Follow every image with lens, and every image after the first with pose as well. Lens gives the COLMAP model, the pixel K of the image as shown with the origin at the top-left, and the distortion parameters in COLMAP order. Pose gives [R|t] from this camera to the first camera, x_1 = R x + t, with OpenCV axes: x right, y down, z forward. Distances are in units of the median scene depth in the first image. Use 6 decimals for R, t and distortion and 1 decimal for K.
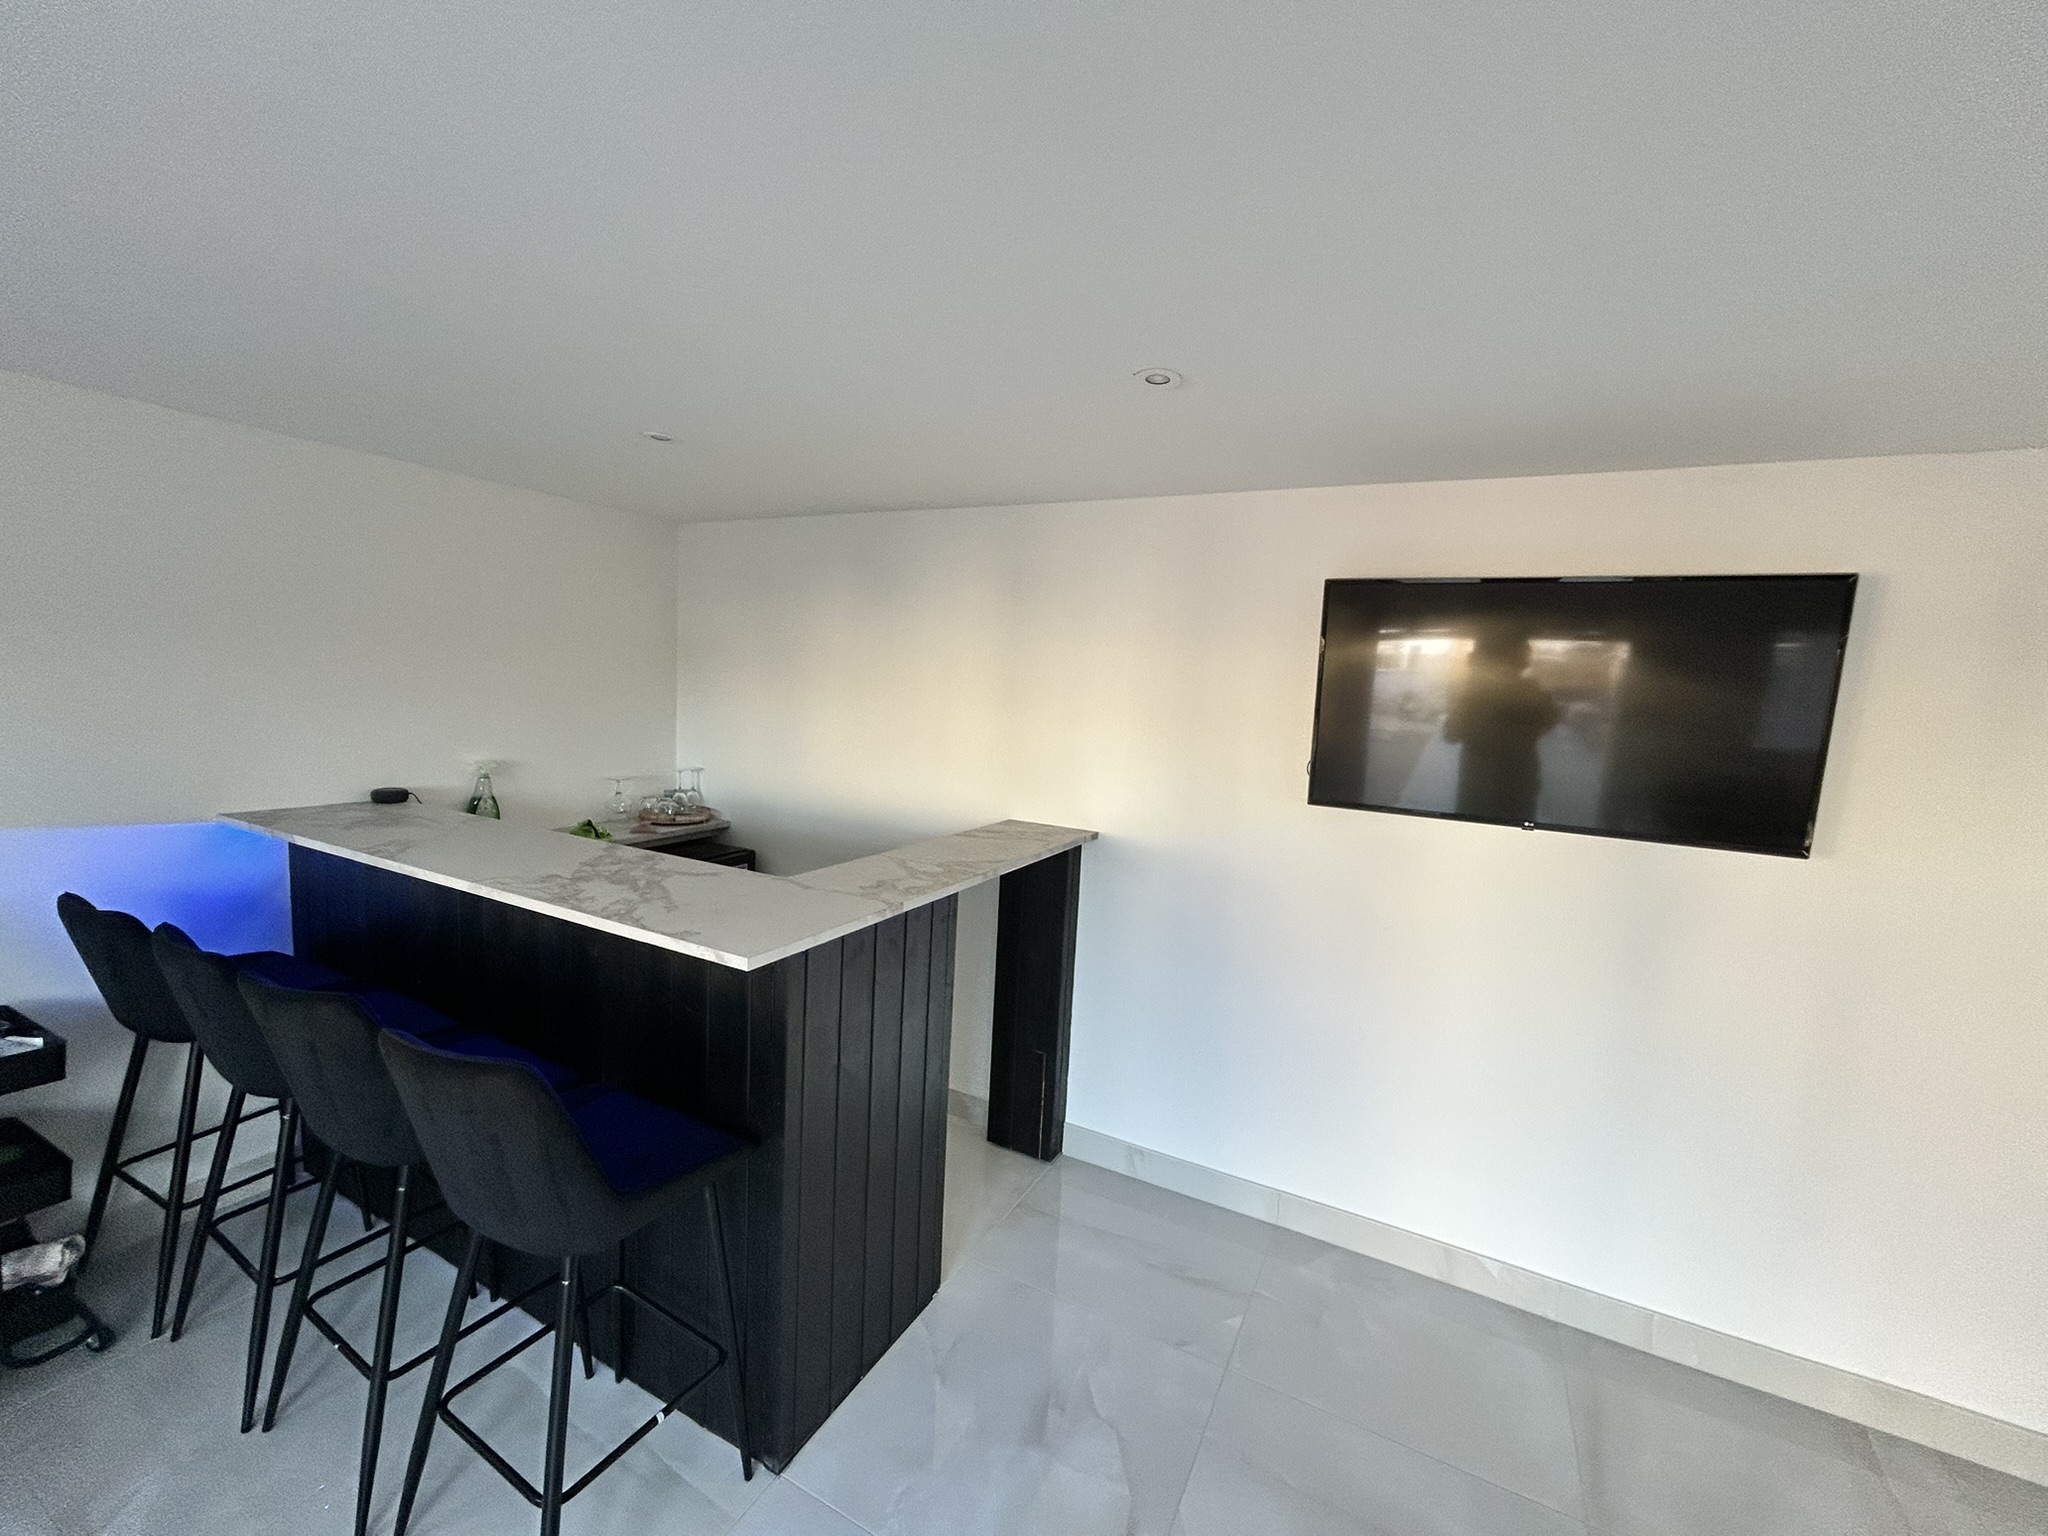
lens RADIAL K [[835.8, 0, 1014.6], [0, 835.8, 768.5], [0, 0, 1]] dist [0.000042, -0.000133]
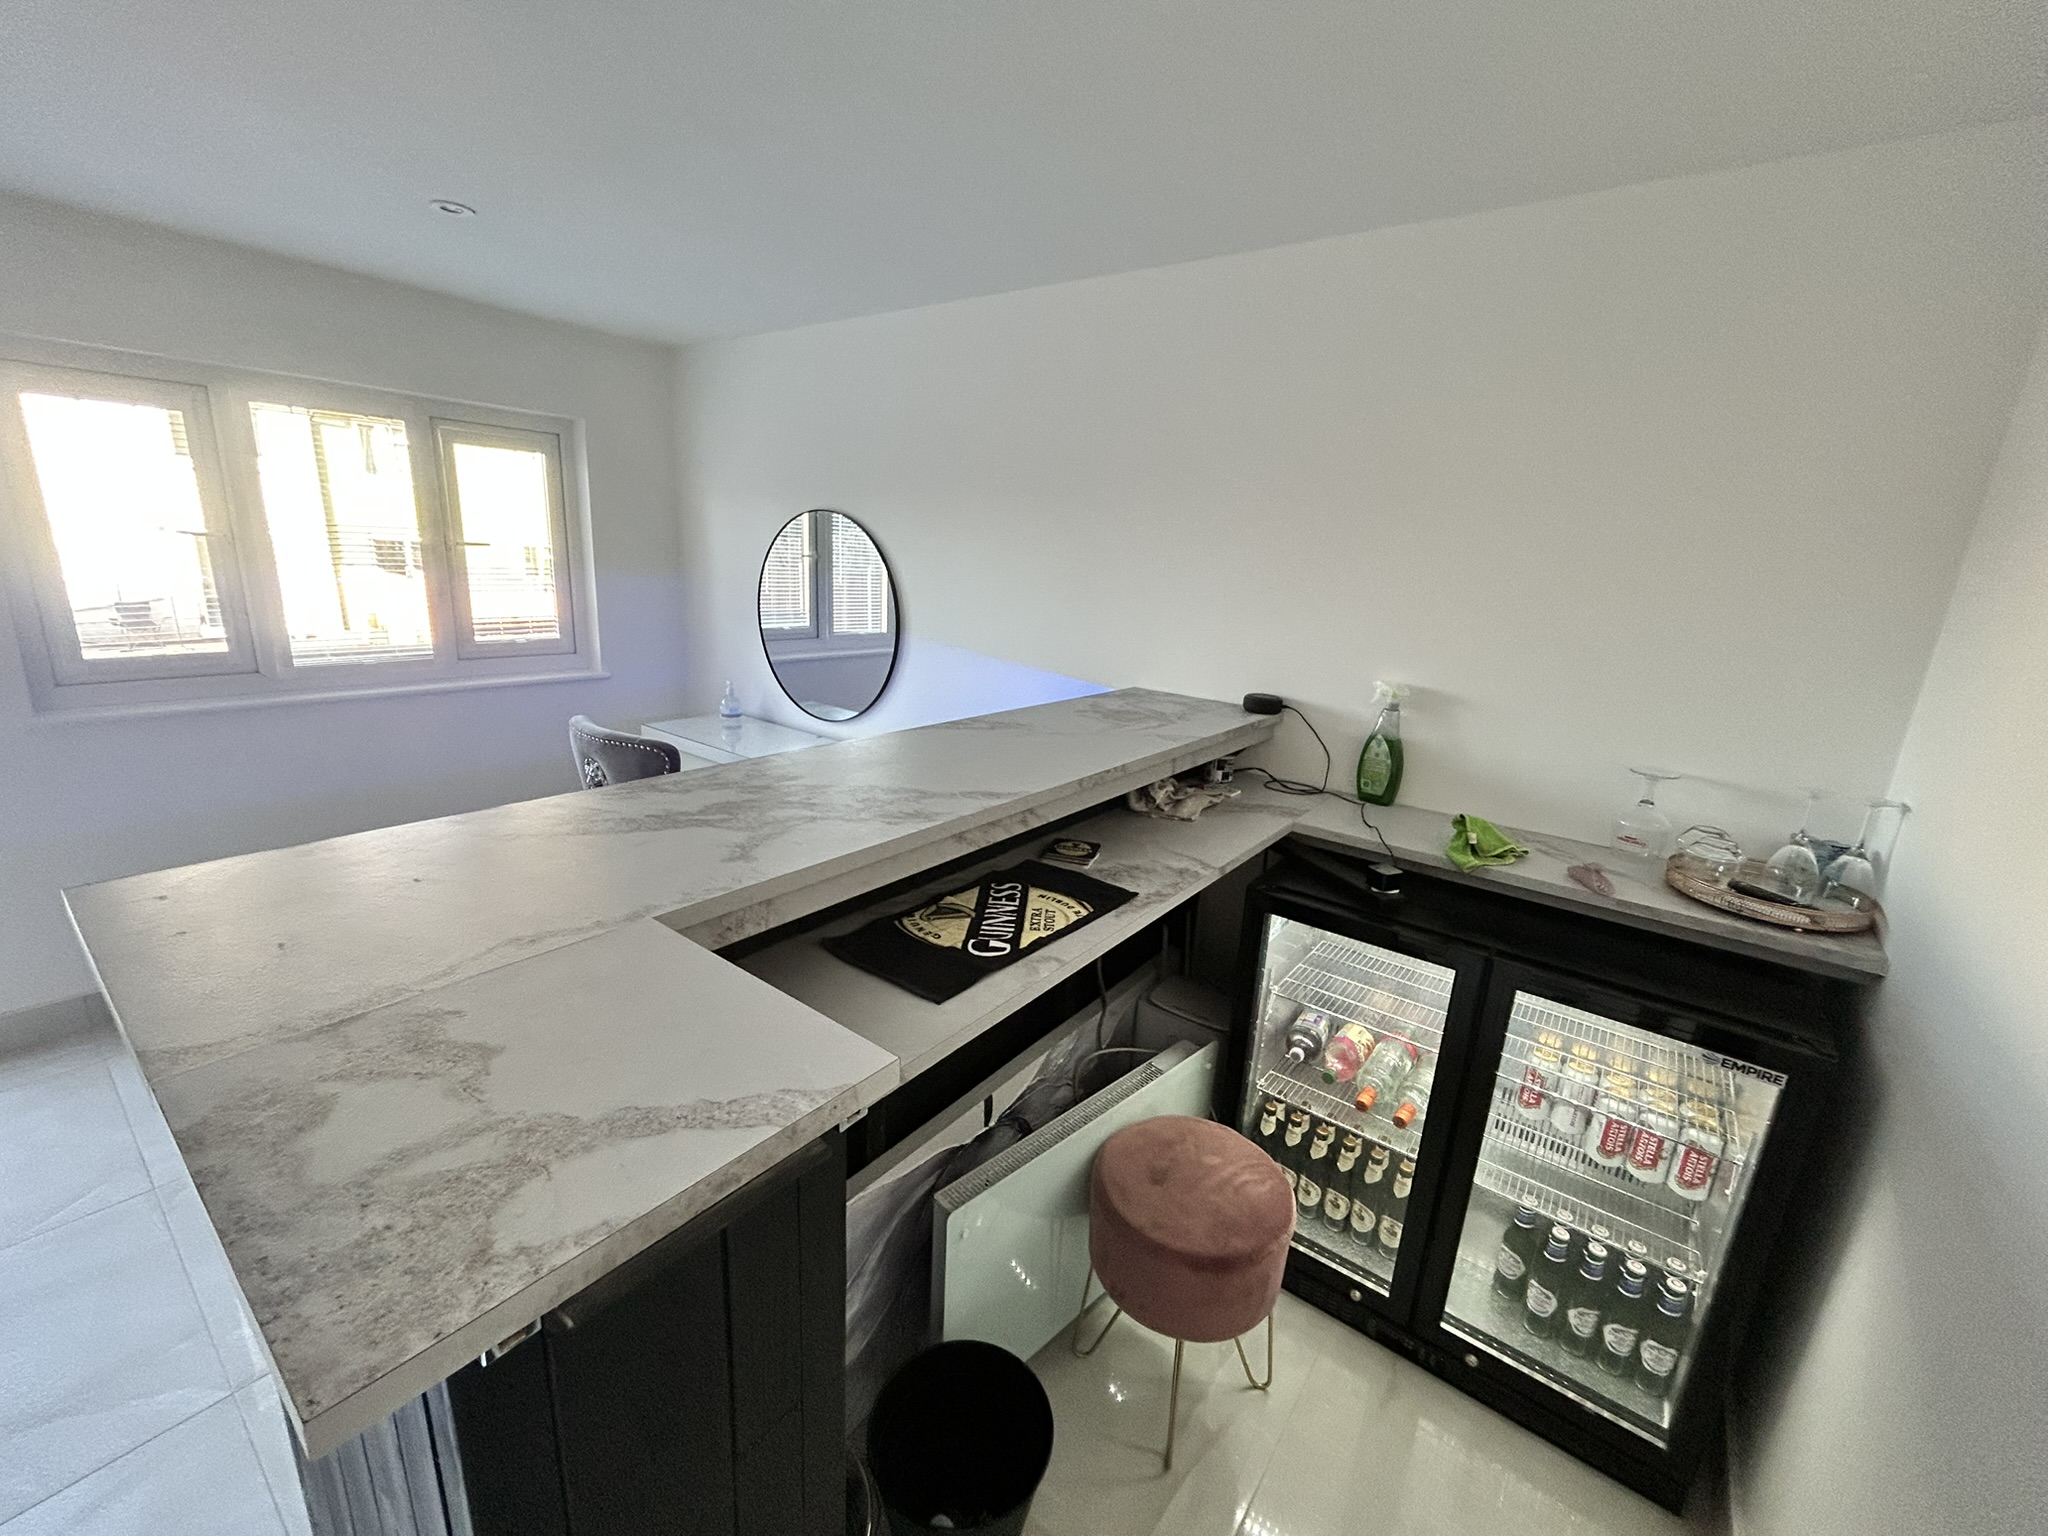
lens RADIAL K [[835.8, 0, 1014.6], [0, 835.8, 768.5], [0, 0, 1]] dist [0.000042, -0.000133]
pose [[-0.164271, 0.193642, -0.967222, 0.066680], [-0.166498, 0.961030, 0.220680, -0.051533], [0.972262, 0.197292, -0.125628, 1.053414]]
